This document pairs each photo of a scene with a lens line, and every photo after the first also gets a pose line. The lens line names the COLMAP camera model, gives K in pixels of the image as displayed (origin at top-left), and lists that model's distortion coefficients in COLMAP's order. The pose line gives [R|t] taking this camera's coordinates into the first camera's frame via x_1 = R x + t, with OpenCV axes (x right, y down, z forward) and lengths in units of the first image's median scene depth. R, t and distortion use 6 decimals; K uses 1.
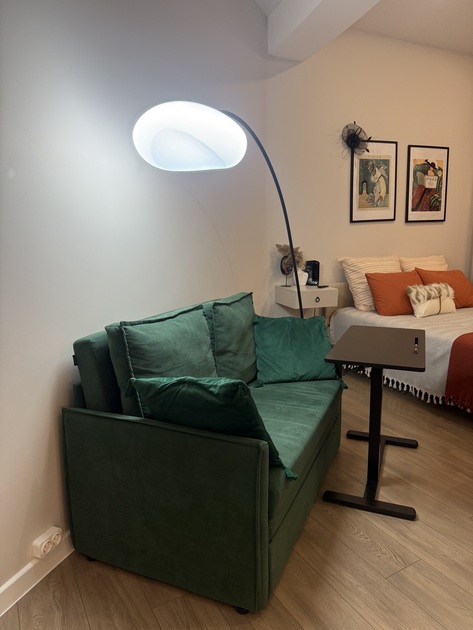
lens RADIAL K [[438.2, 0, 235.6], [0, 438.2, 316.1], [0, 0, 1]] dist [0.005350, -0.006617]
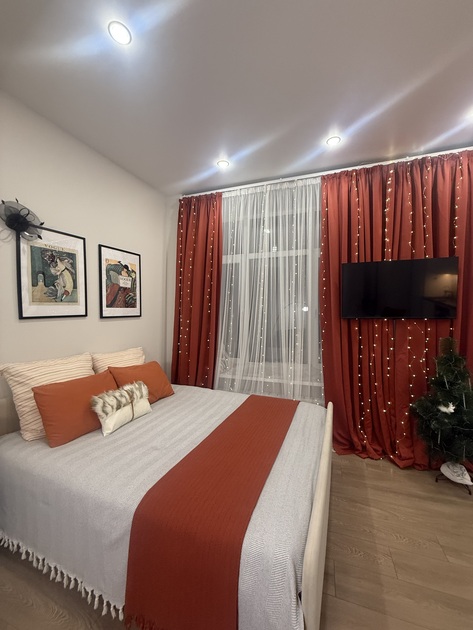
lens RADIAL K [[253.3, 0, 236.9], [0, 253.3, 314.5], [0, 0, 1]] dist [-0.000837, 0.000016]
pose [[0.741351, 0.014812, 0.670955, 0.244017], [0.108846, 0.983866, -0.141986, -0.112190], [-0.662233, 0.178292, 0.727777, 0.394177]]
